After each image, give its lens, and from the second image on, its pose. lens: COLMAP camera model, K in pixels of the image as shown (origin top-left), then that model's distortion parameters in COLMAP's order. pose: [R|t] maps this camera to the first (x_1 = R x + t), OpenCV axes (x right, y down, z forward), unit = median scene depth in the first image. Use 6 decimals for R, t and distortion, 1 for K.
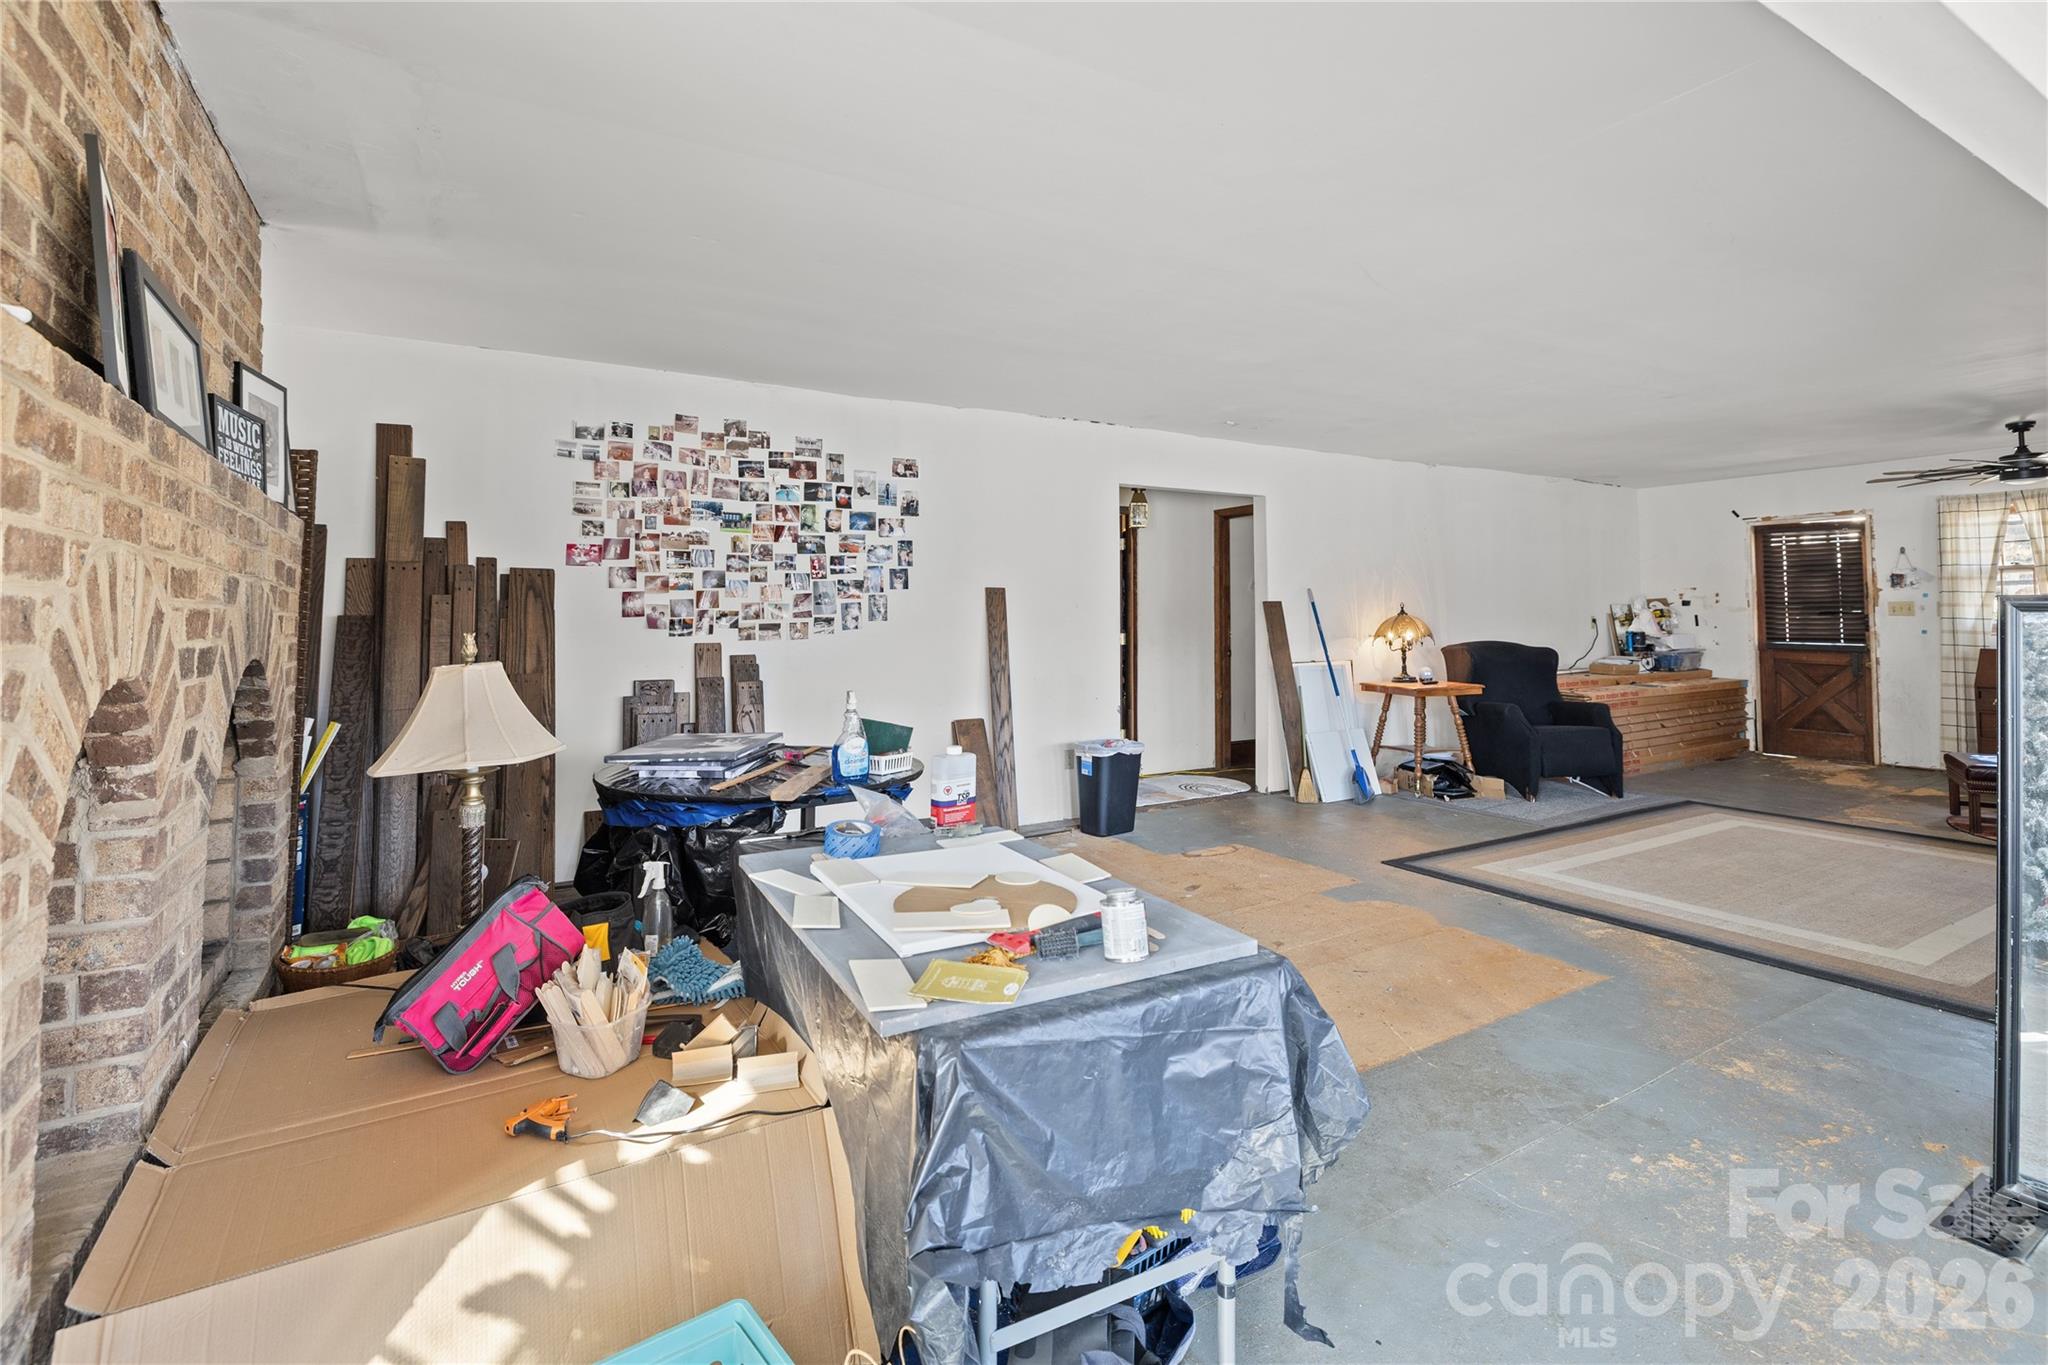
lens RADIAL K [[957.8, 0, 993.5], [0, 957.8, 589.9], [0, 0, 1]] dist [-0.000123, -0.000676]
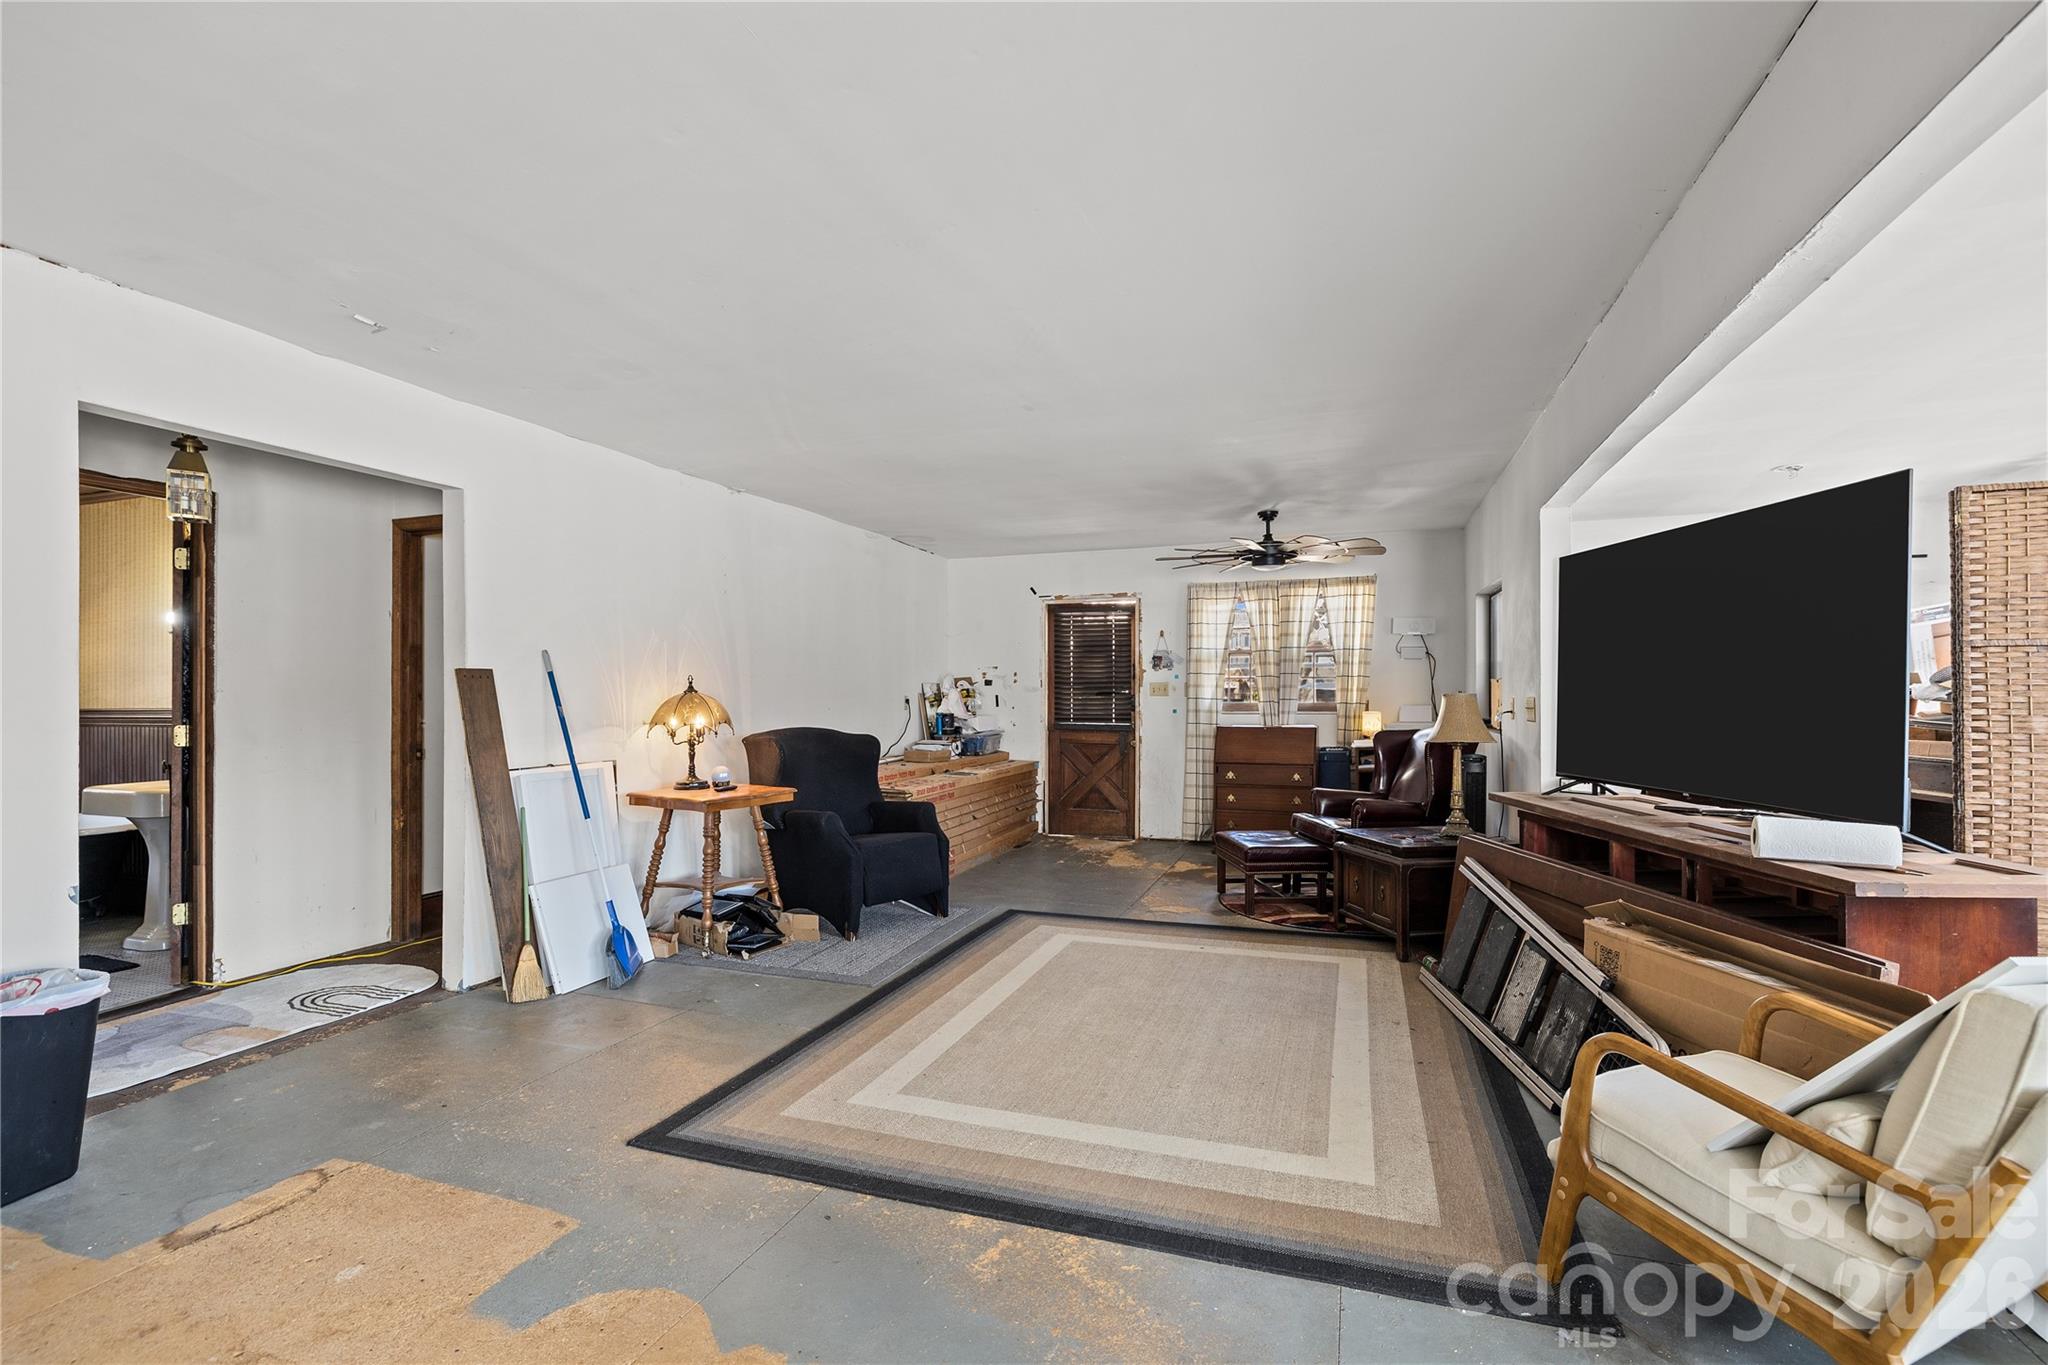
lens RADIAL K [[957.8, 0, 1020.2], [0, 957.8, 685.5], [0, 0, 1]] dist [-0.000123, -0.000676]
pose [[0.756144, 0.010056, 0.654328, 0.151407], [-0.019814, 0.999775, 0.007532, 0.010958], [-0.654105, -0.018660, 0.756173, 0.314344]]
